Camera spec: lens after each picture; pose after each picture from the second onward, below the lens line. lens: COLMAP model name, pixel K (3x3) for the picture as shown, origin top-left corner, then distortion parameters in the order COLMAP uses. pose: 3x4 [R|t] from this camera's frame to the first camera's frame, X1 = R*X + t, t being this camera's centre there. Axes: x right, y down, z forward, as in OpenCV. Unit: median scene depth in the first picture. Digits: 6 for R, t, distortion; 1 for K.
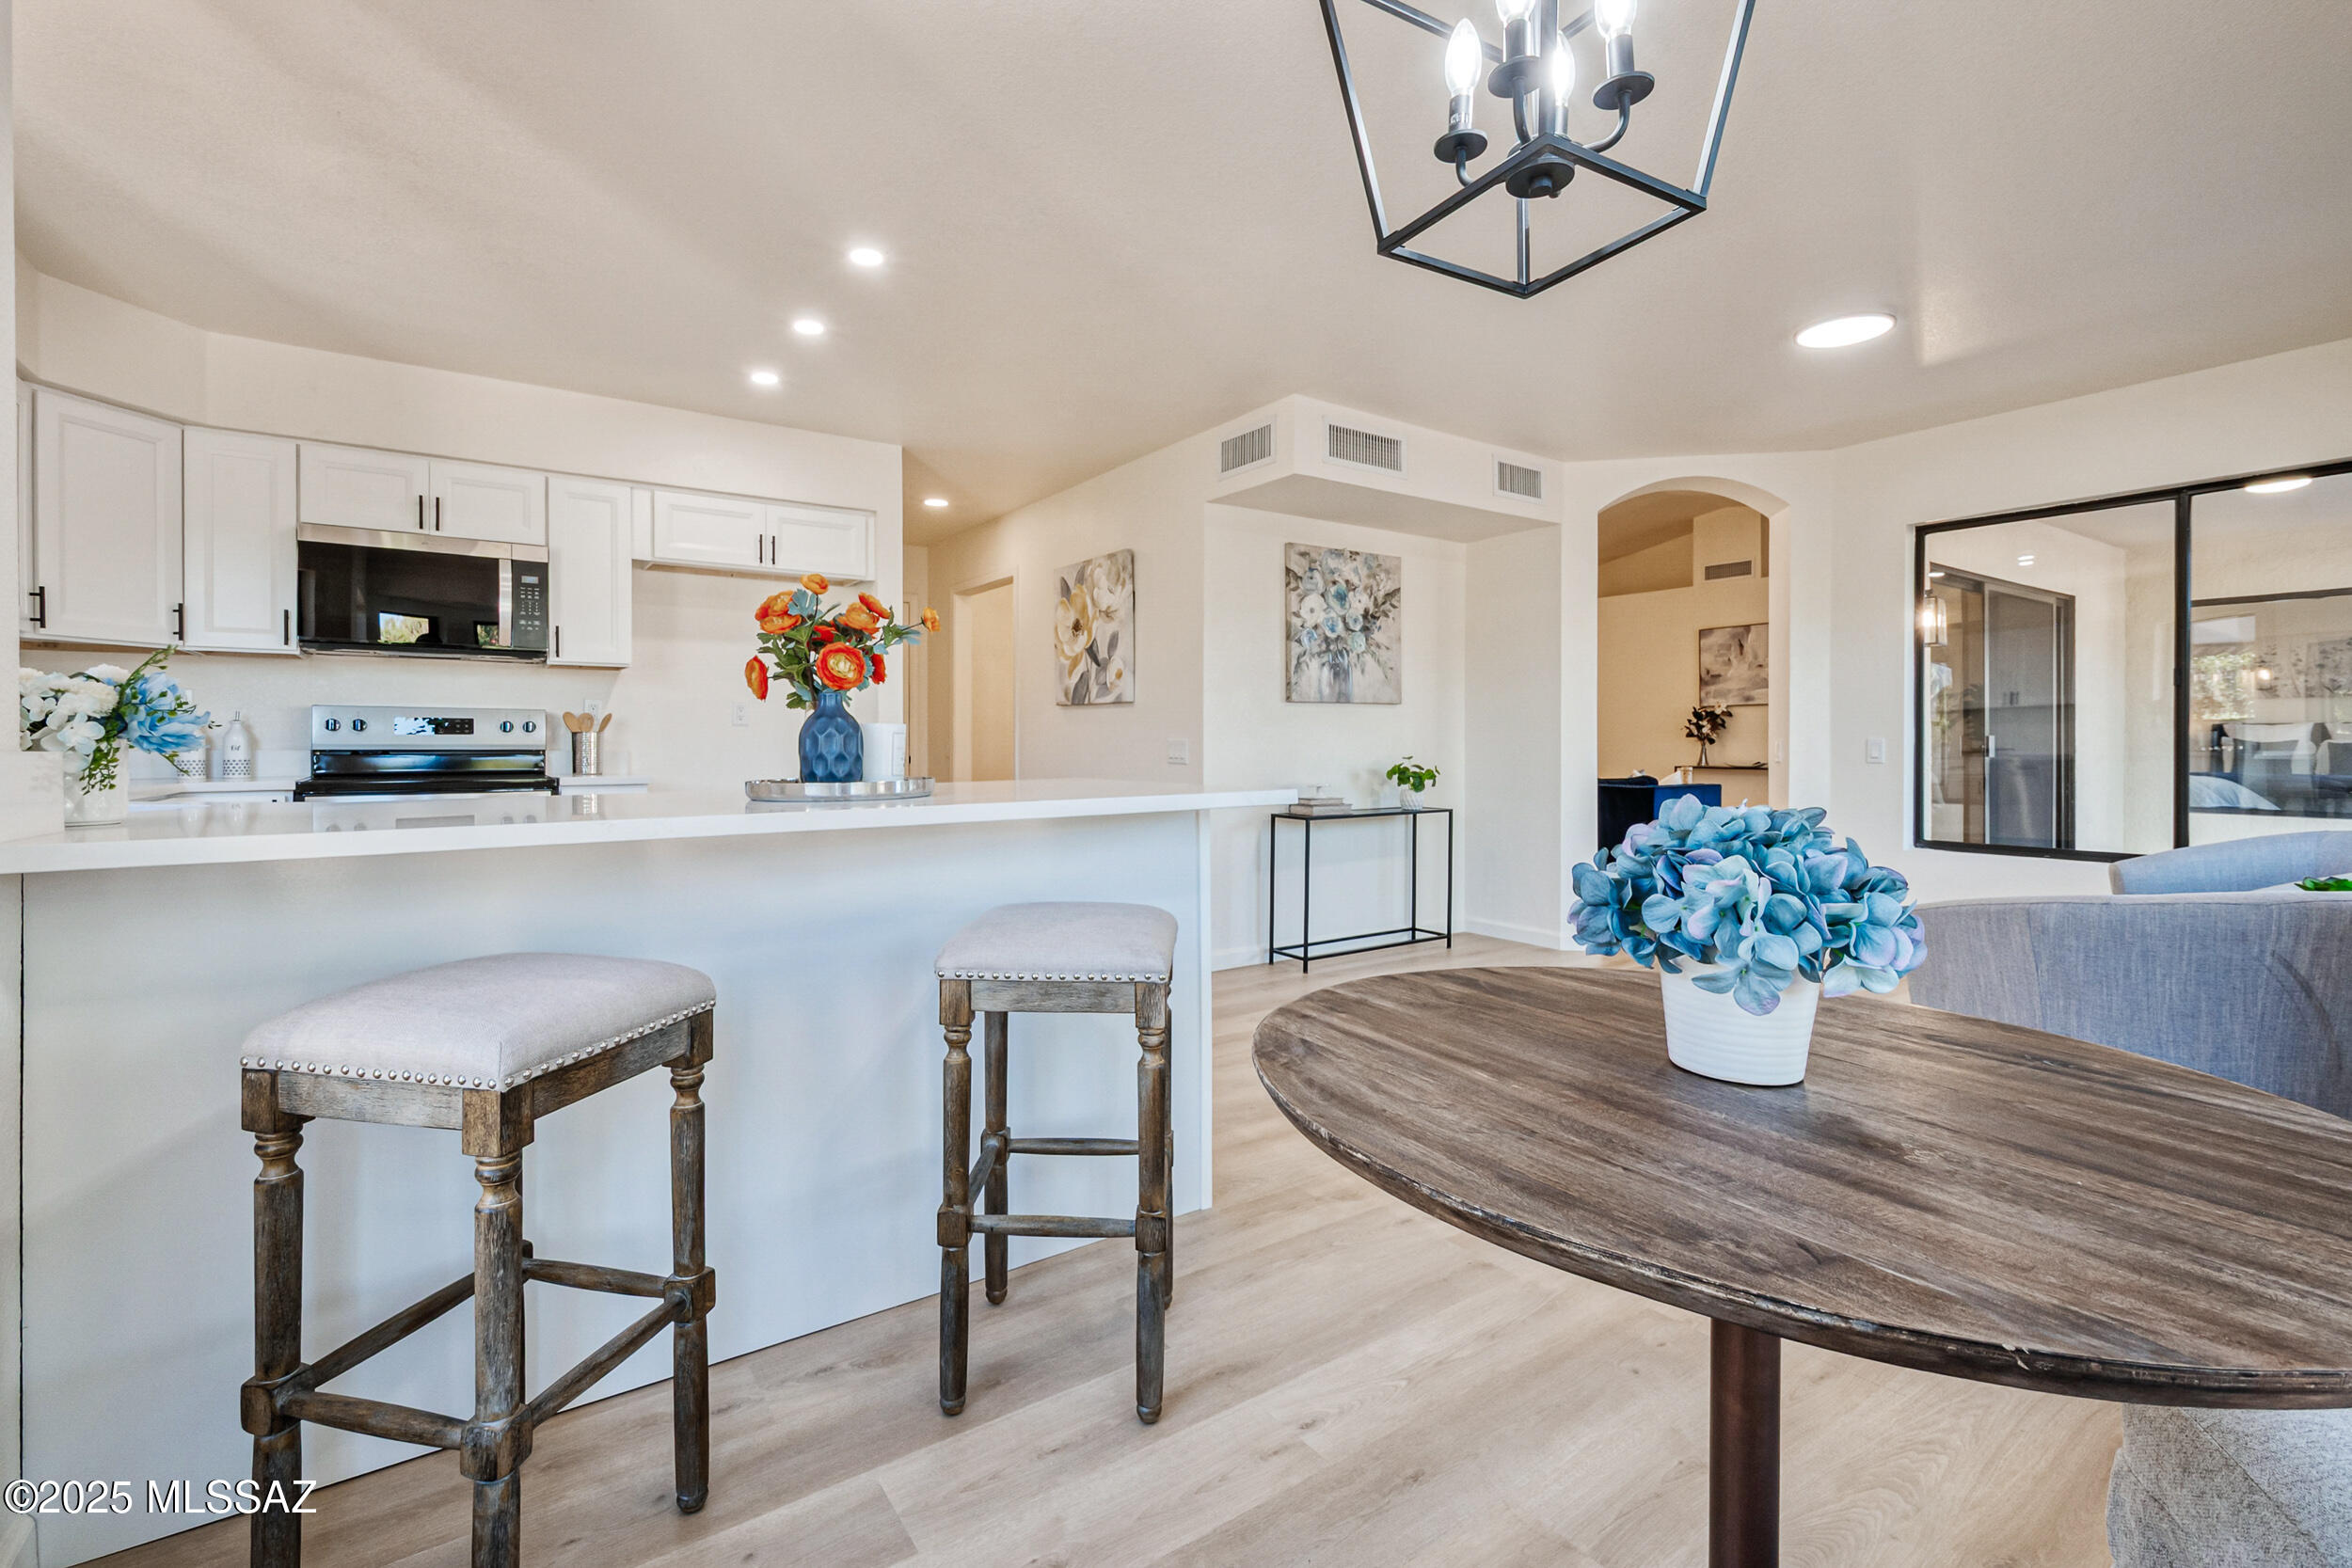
lens RADIAL K [[1046.0, 0, 1187.6], [0, 1046.0, 750.2], [0, 0, 1]] dist [0.008537, -0.000965]
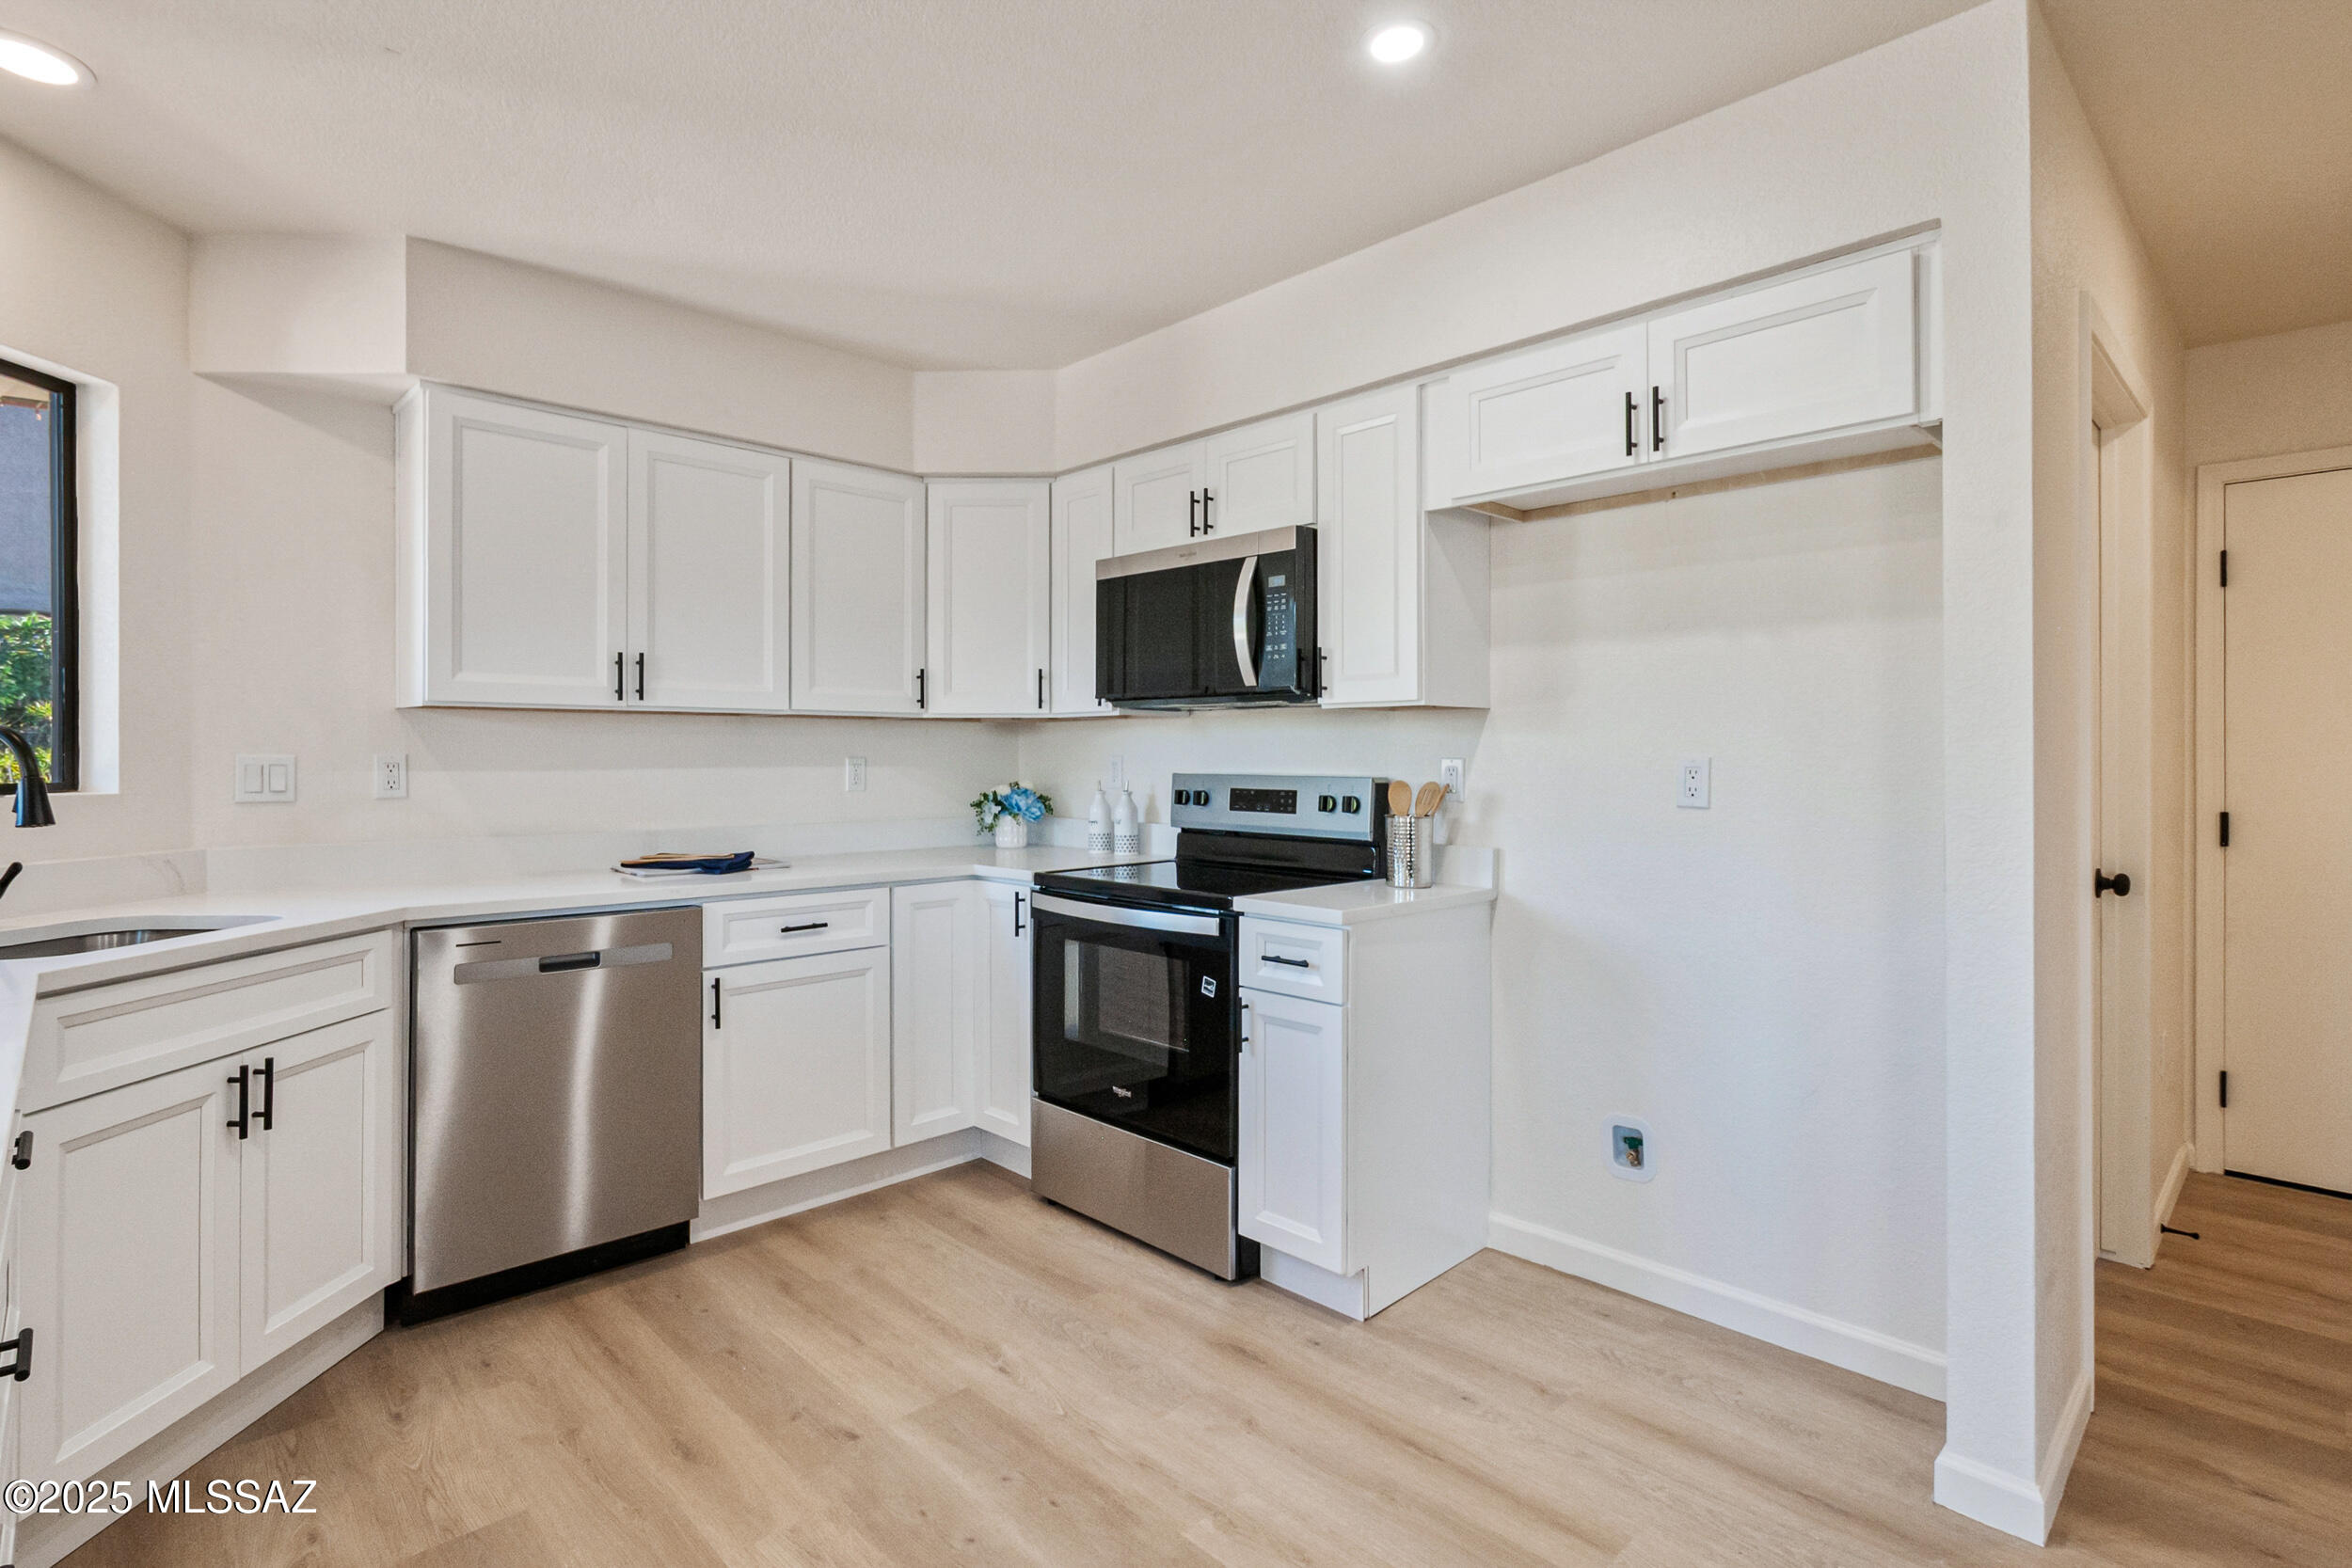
lens RADIAL K [[1118.6, 0, 1177.8], [0, 1118.6, 767.3], [0, 0, 1]] dist [0.004995, -0.004700]
pose [[0.168367, 0.011056, -0.985662, 0.034888], [-0.007150, 0.999924, 0.009994, -0.044540], [0.985699, 0.005365, 0.168433, 0.673031]]
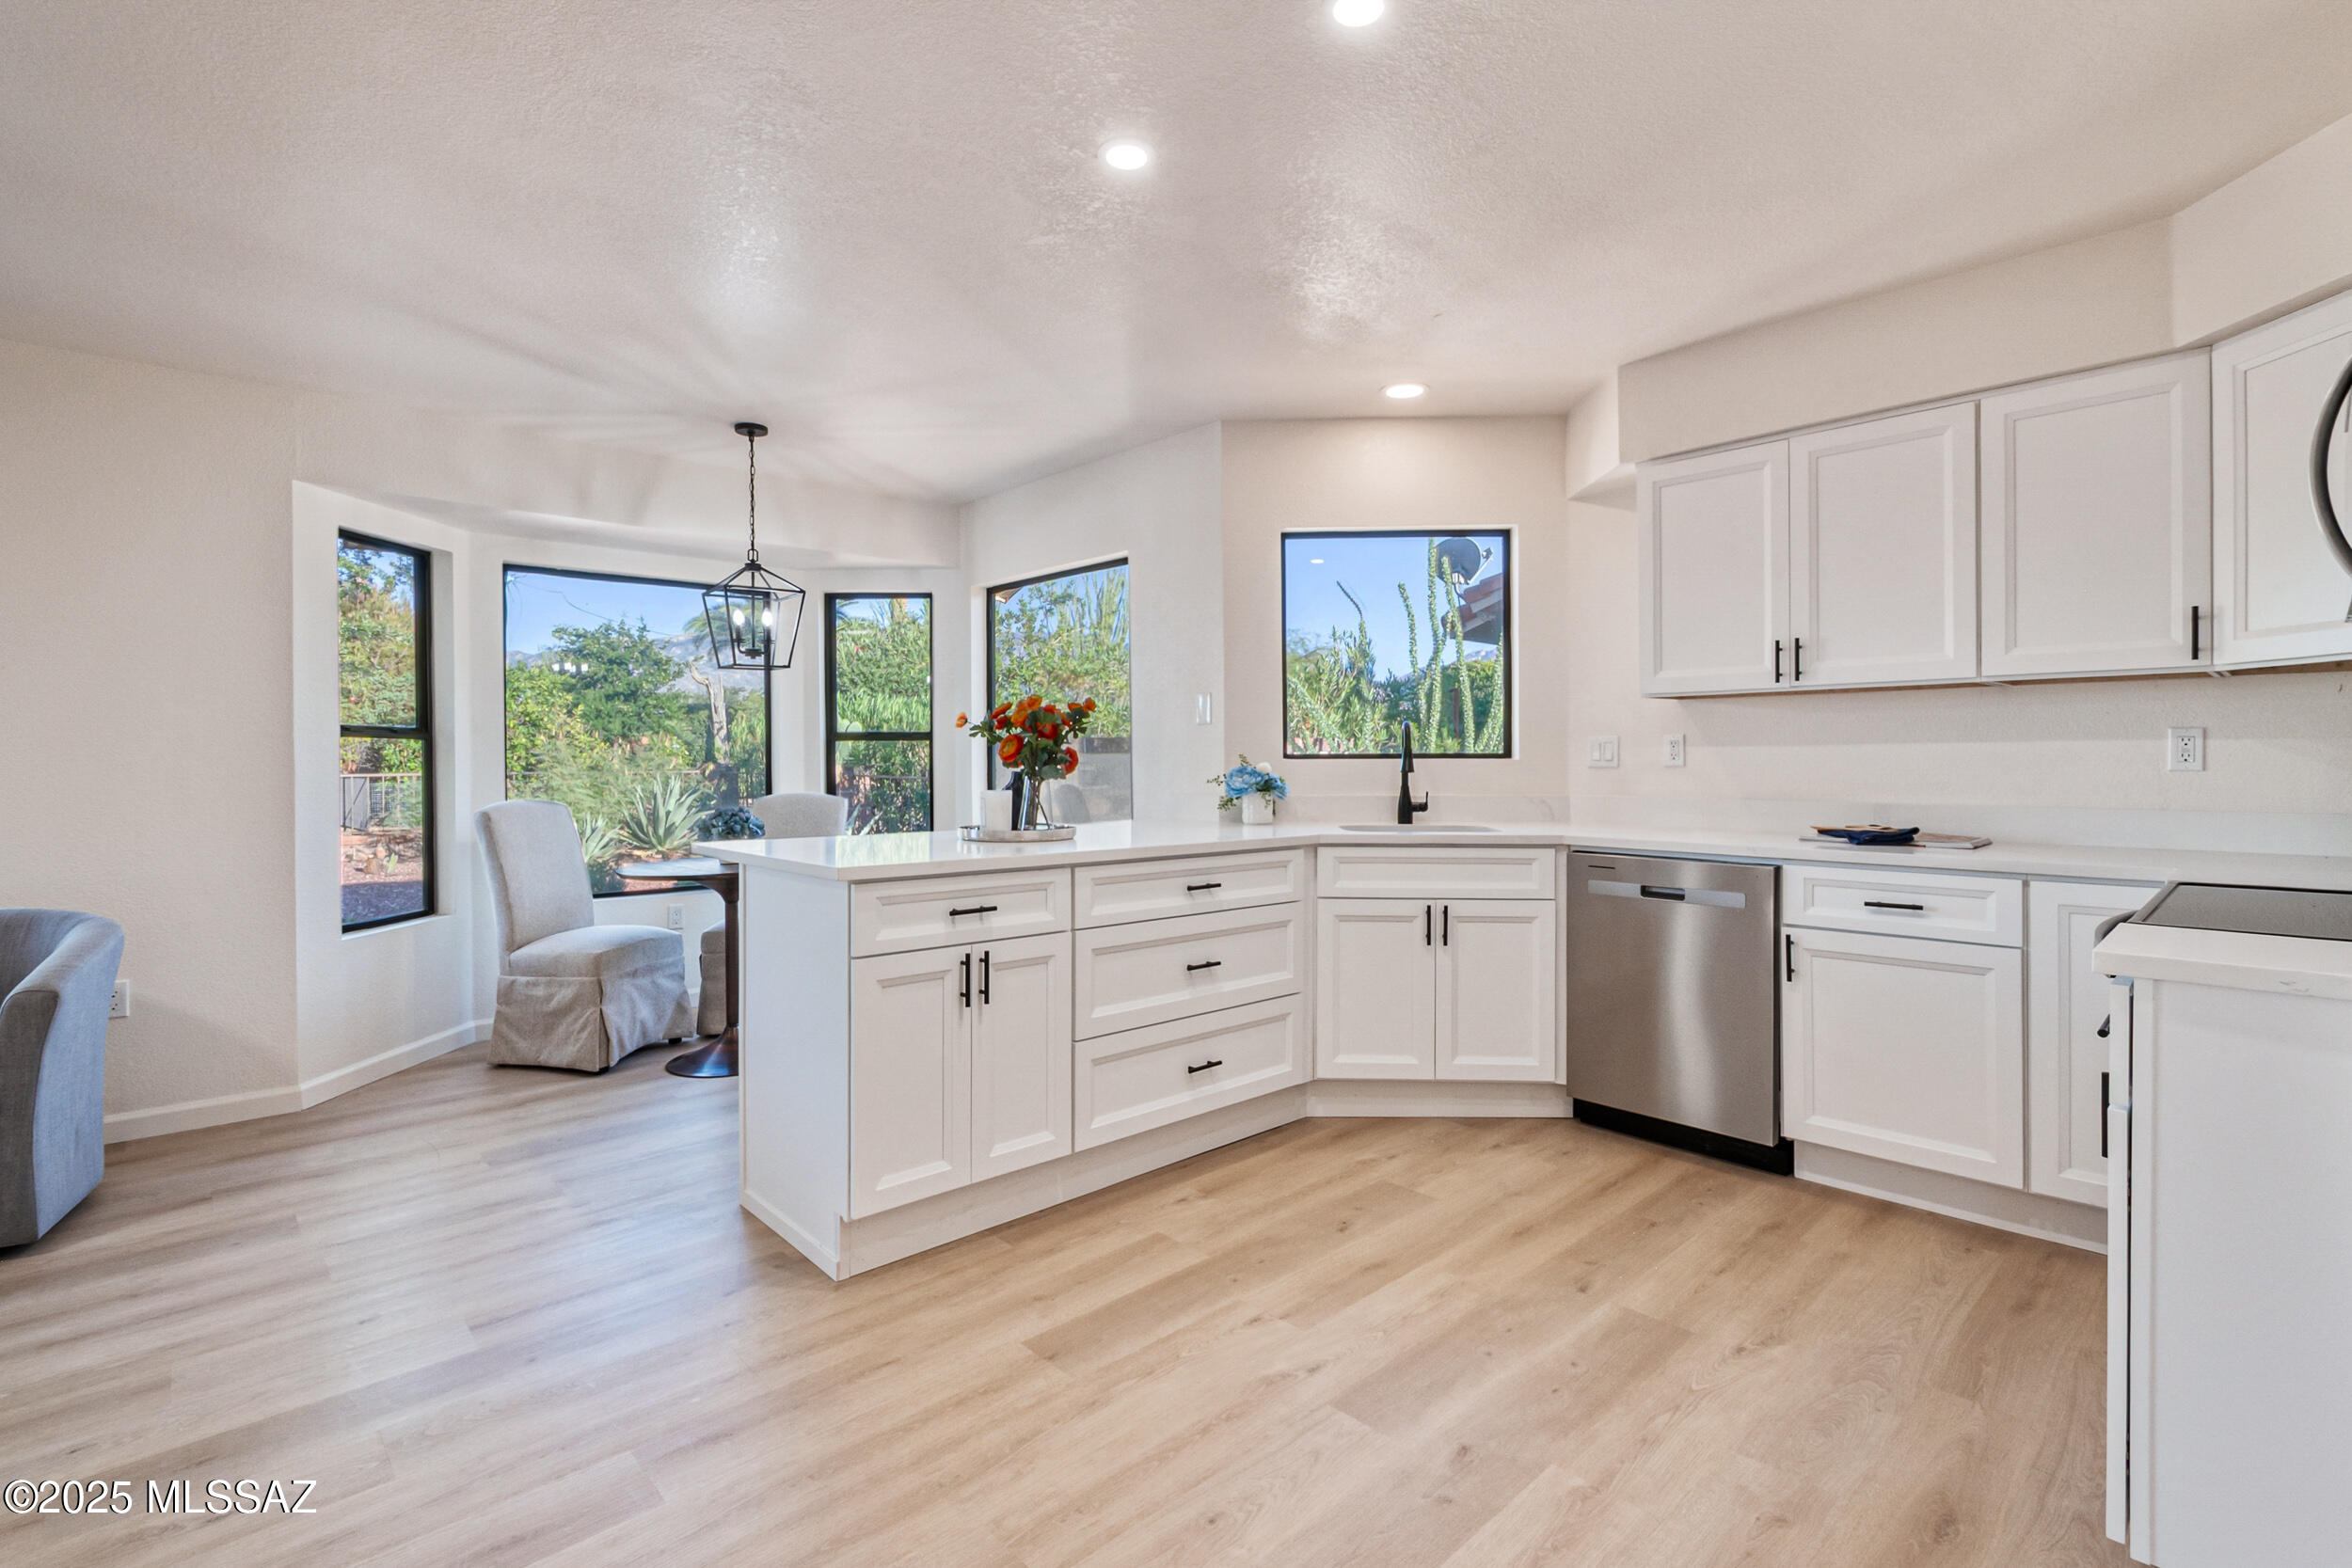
lens RADIAL K [[1118.6, 0, 1179.8], [0, 1118.6, 763.2], [0, 0, 1]] dist [0.004995, -0.004700]
pose [[-0.990087, 0.011351, -0.139994, -0.142803], [0.009704, 0.999875, 0.012445, -0.035412], [0.140117, 0.010963, -0.990074, 1.088198]]
